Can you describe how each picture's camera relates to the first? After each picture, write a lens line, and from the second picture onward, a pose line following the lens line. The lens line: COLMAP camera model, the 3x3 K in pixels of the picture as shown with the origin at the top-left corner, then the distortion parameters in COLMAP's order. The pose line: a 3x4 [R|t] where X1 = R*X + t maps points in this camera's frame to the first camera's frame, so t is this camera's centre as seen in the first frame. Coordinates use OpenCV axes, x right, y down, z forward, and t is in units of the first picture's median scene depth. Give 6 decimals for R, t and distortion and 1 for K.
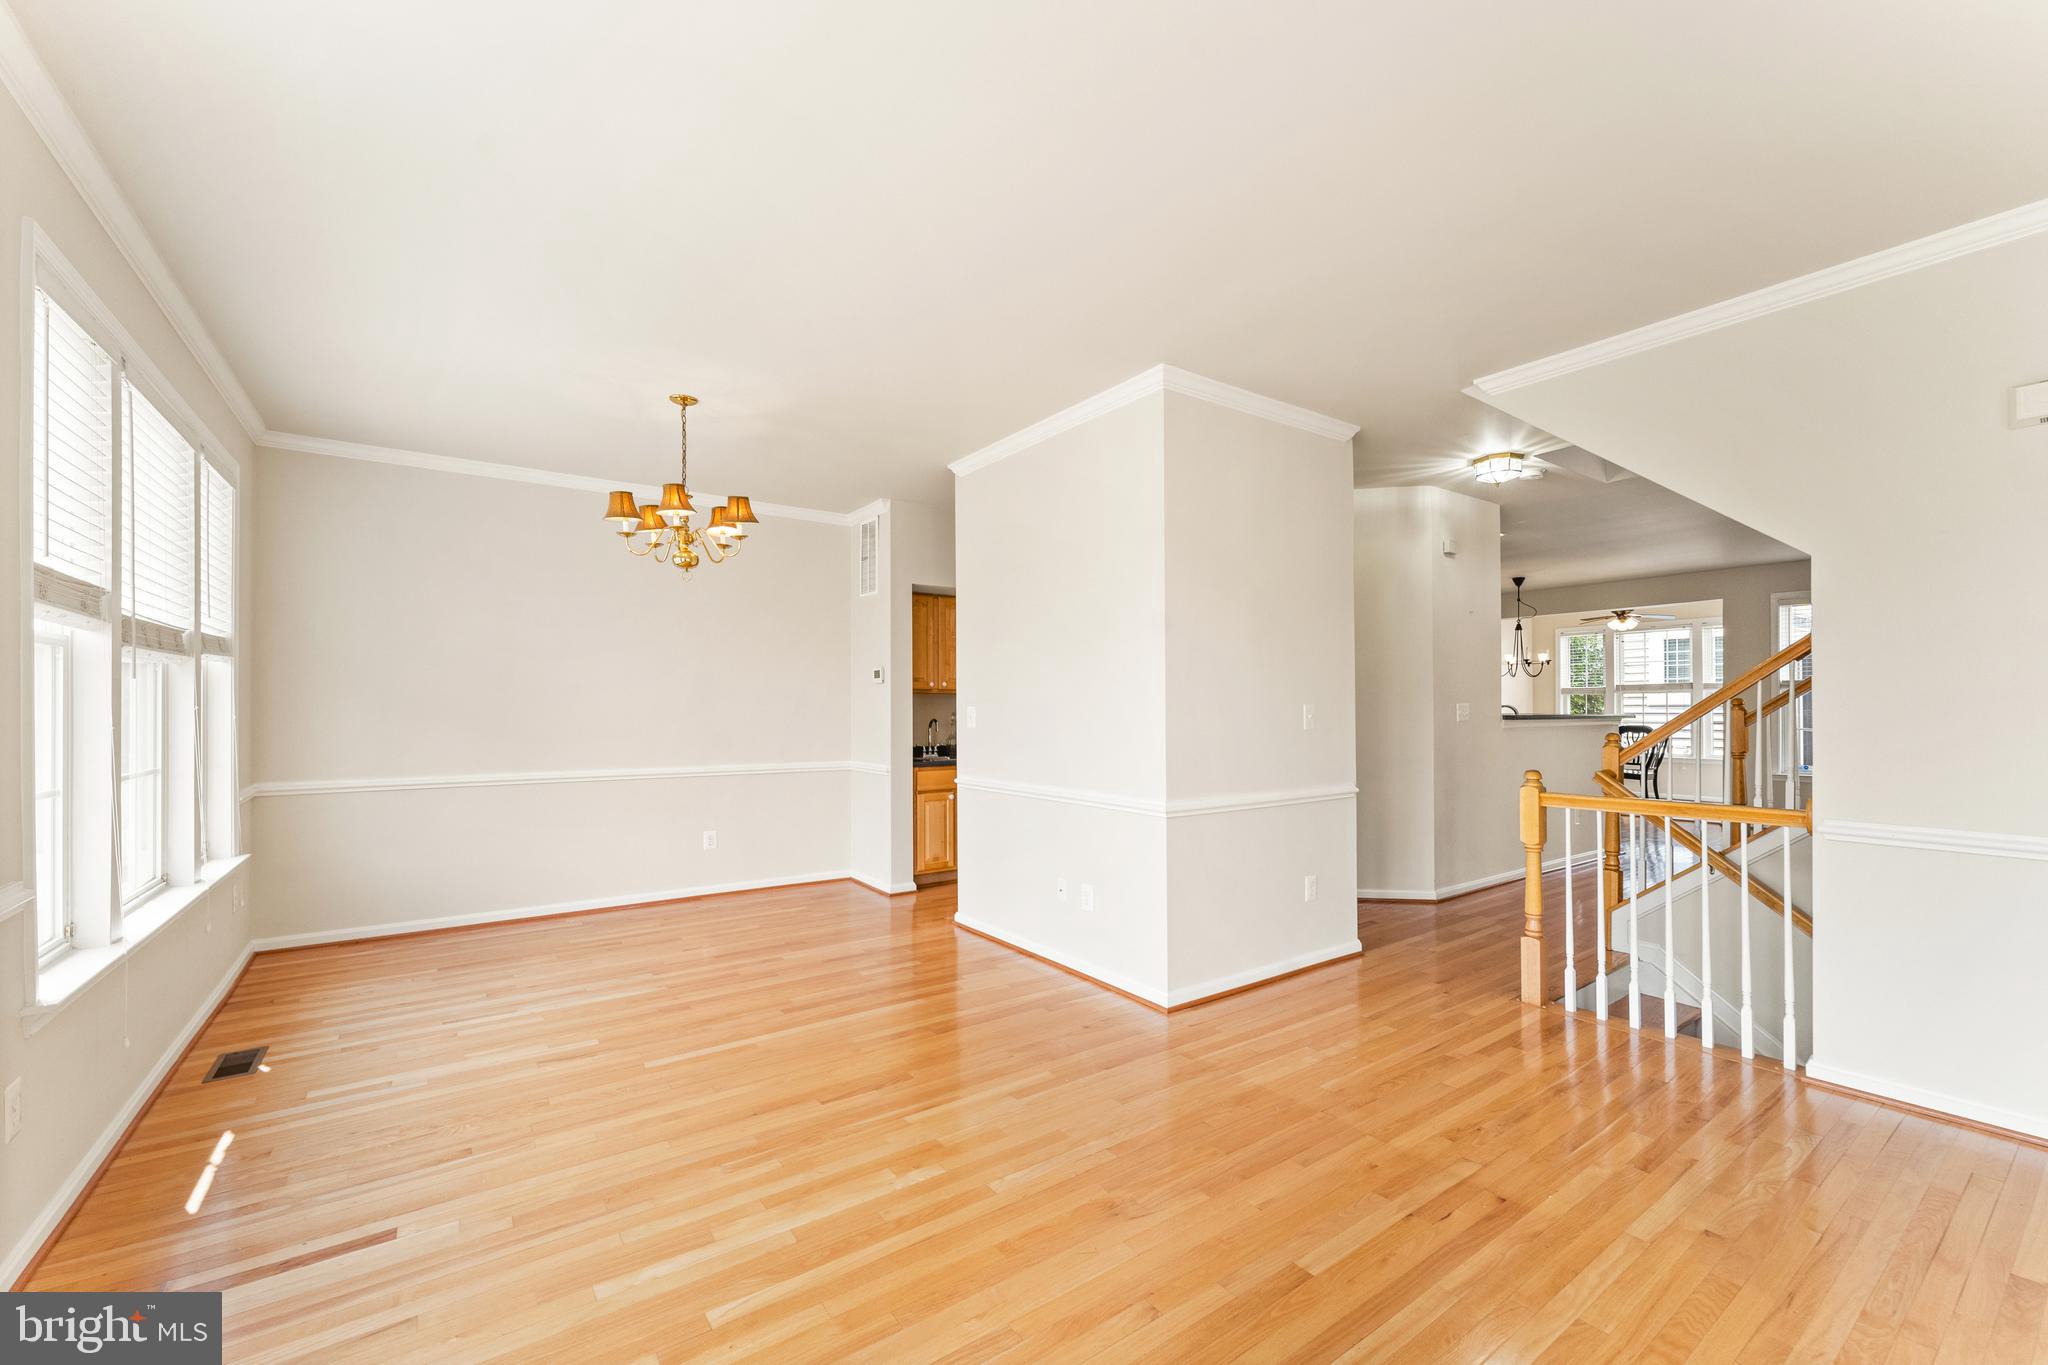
lens RADIAL K [[824.1, 0, 1018.5], [0, 824.1, 710.2], [0, 0, 1]] dist [0.001341, 0.000102]
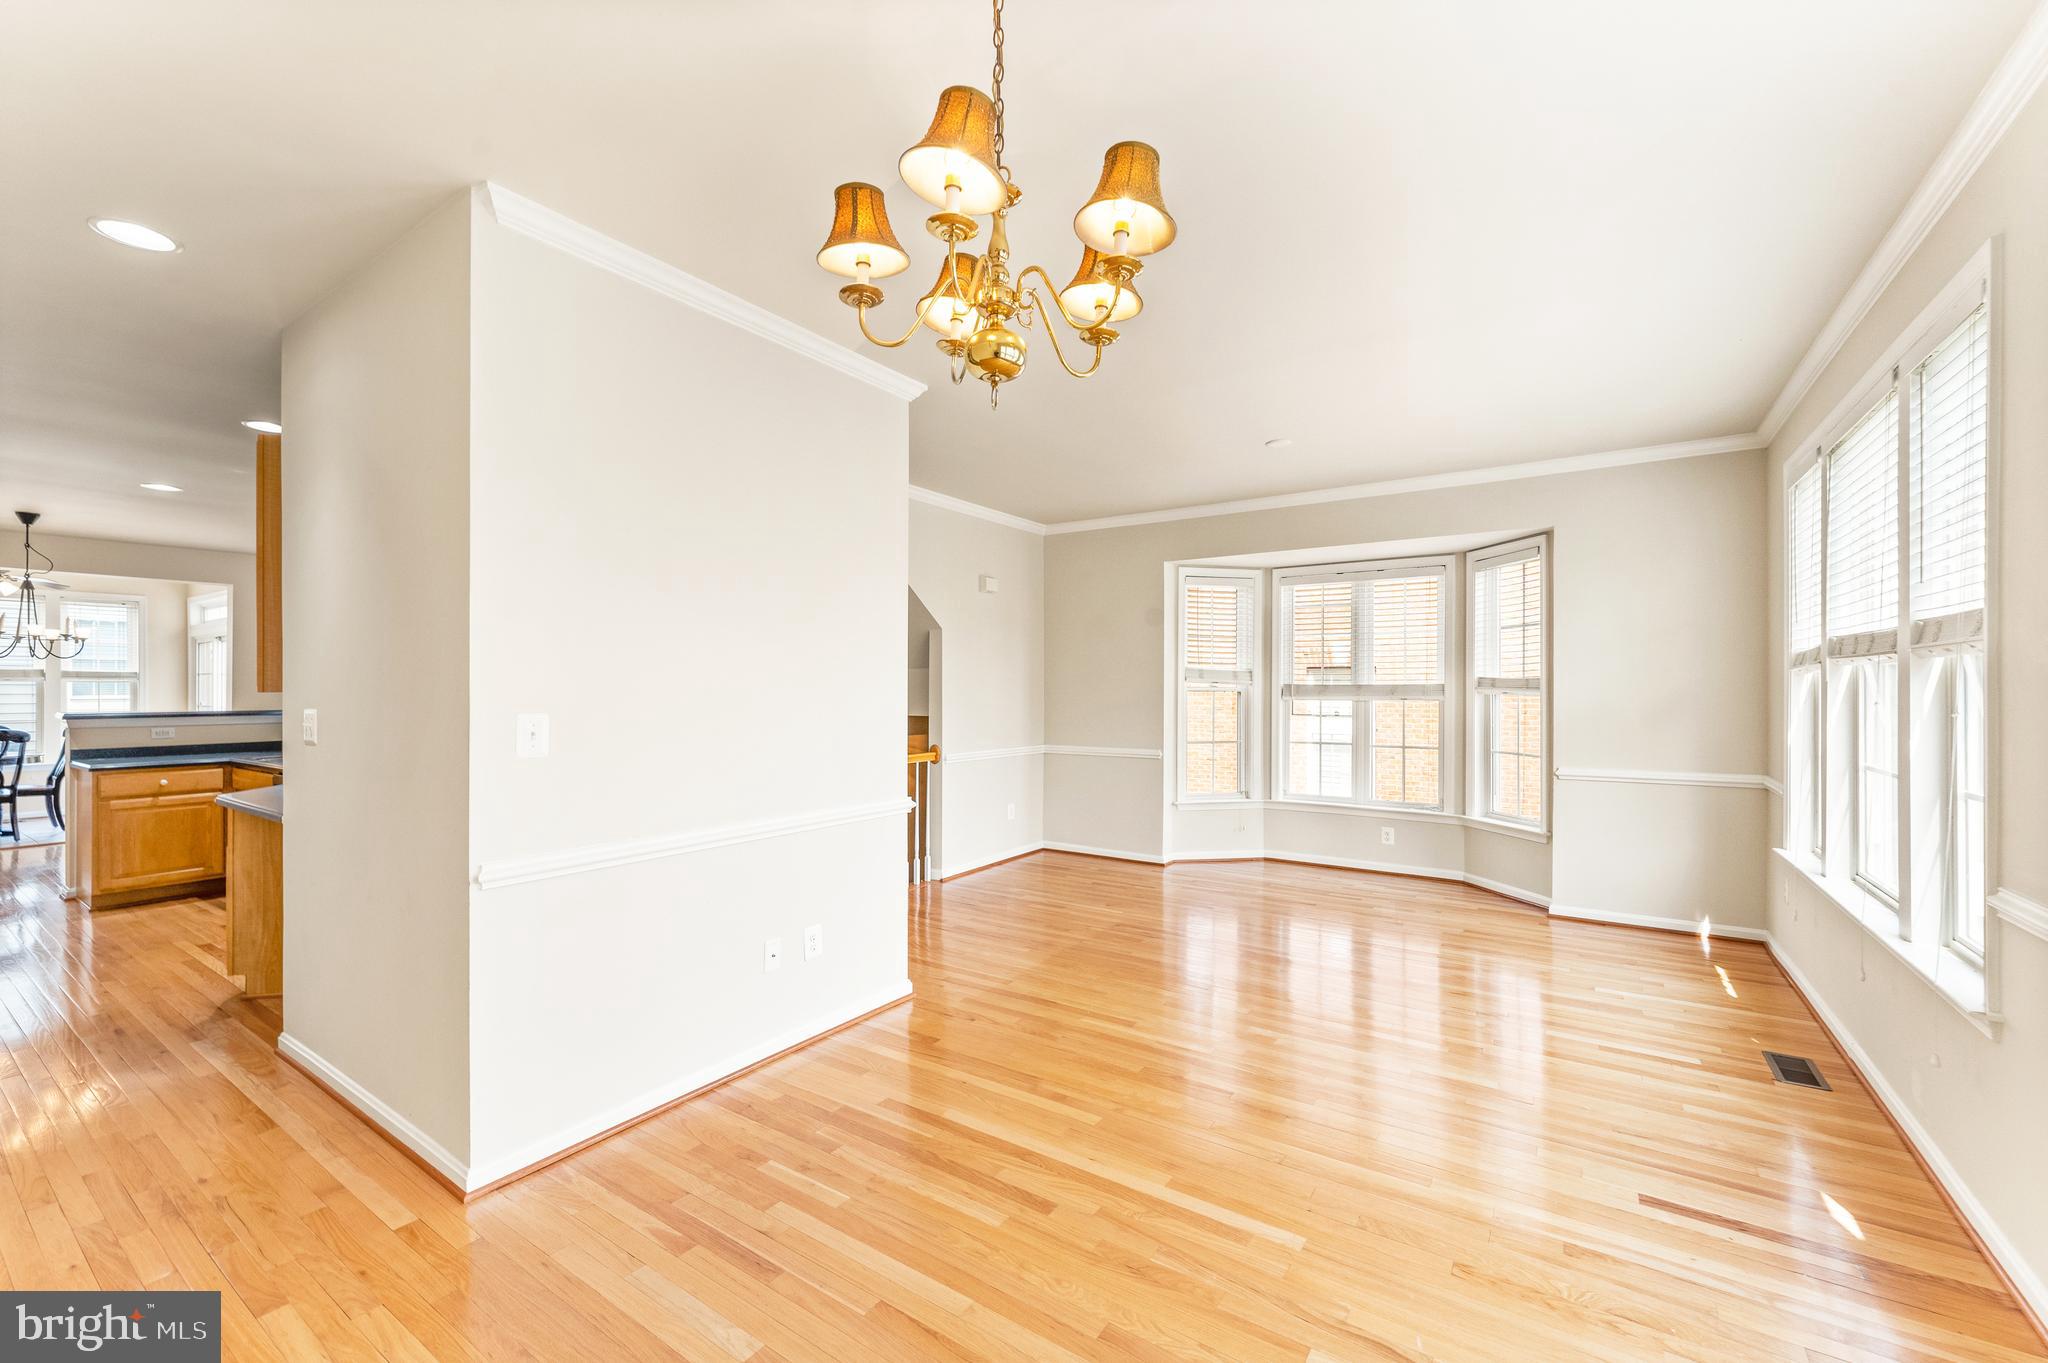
lens RADIAL K [[821.3, 0, 1024.0], [0, 821.3, 681.5], [0, 0, 1]] dist [0.000823, 0.000253]
pose [[-0.356167, 0.013946, 0.934318, -0.852886], [0.002648, 0.999900, -0.013916, -0.022160], [-0.934419, -0.002482, -0.356168, 1.230807]]
